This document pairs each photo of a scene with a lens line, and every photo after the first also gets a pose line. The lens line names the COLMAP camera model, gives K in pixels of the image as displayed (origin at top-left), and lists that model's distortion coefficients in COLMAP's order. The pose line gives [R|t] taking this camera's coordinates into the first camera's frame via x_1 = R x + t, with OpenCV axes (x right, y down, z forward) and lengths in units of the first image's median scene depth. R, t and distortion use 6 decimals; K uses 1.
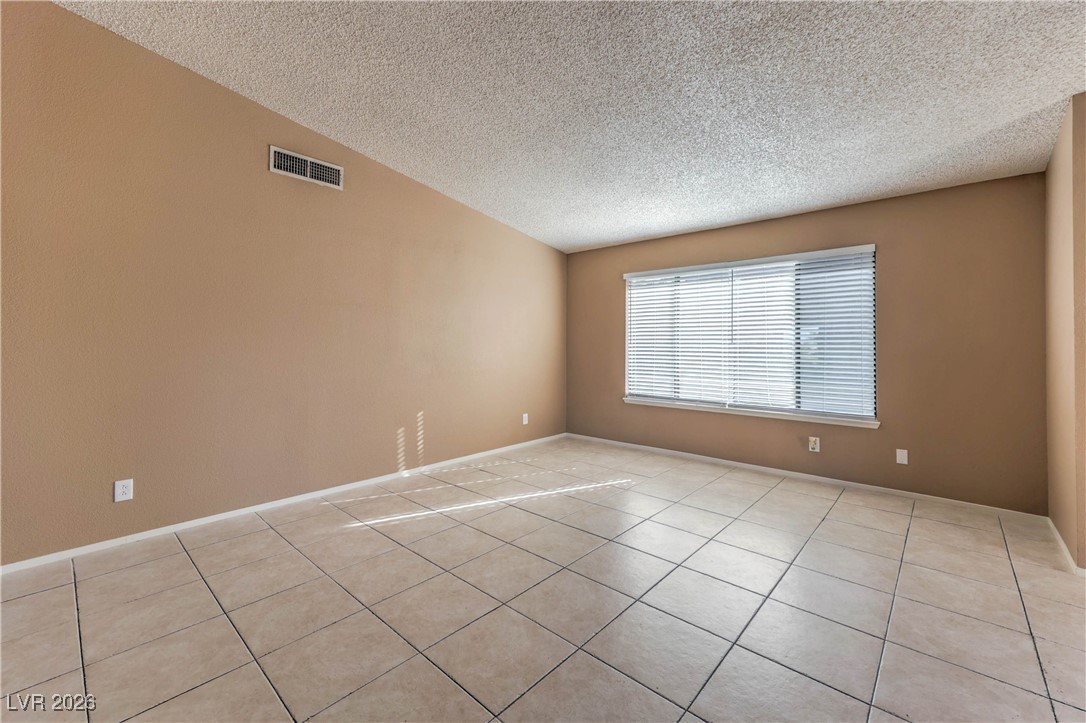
lens RADIAL K [[438.2, 0, 540.2], [0, 438.2, 344.3], [0, 0, 1]] dist [0.006598, 0.000313]
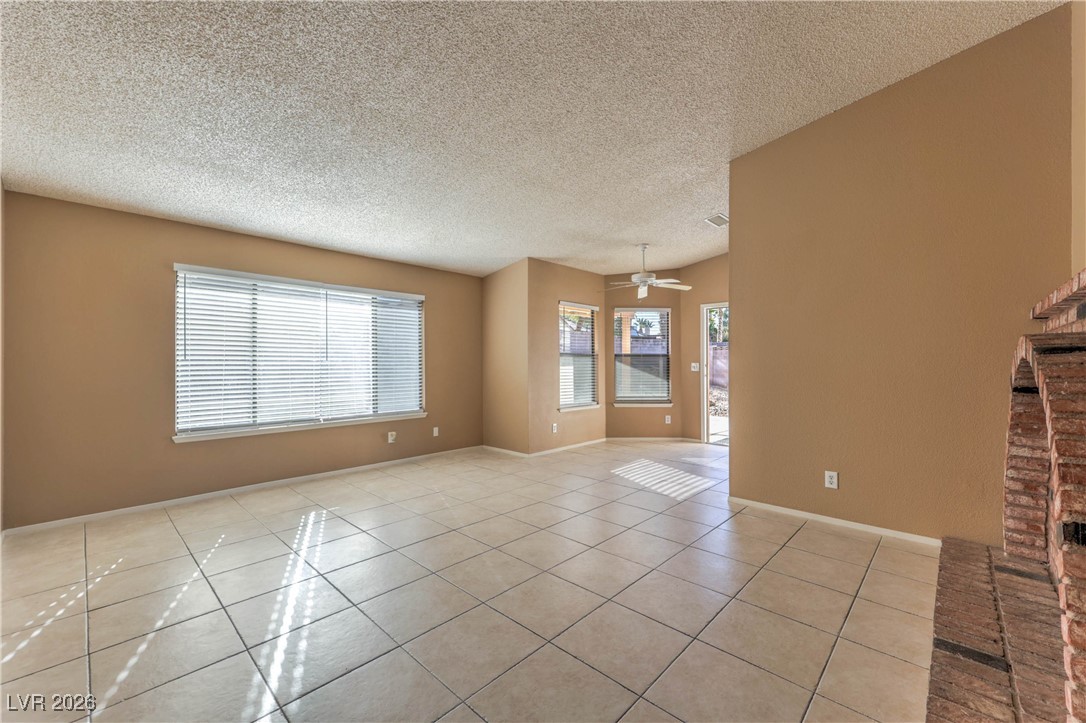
lens RADIAL K [[438.2, 0, 542.1], [0, 438.2, 362.4], [0, 0, 1]] dist [0.006598, 0.000313]
pose [[0.022111, 0.004078, 0.999747, -0.646540], [0.004213, 0.999982, -0.004172, 0.008905], [-0.999747, 0.004304, 0.022094, 0.486578]]
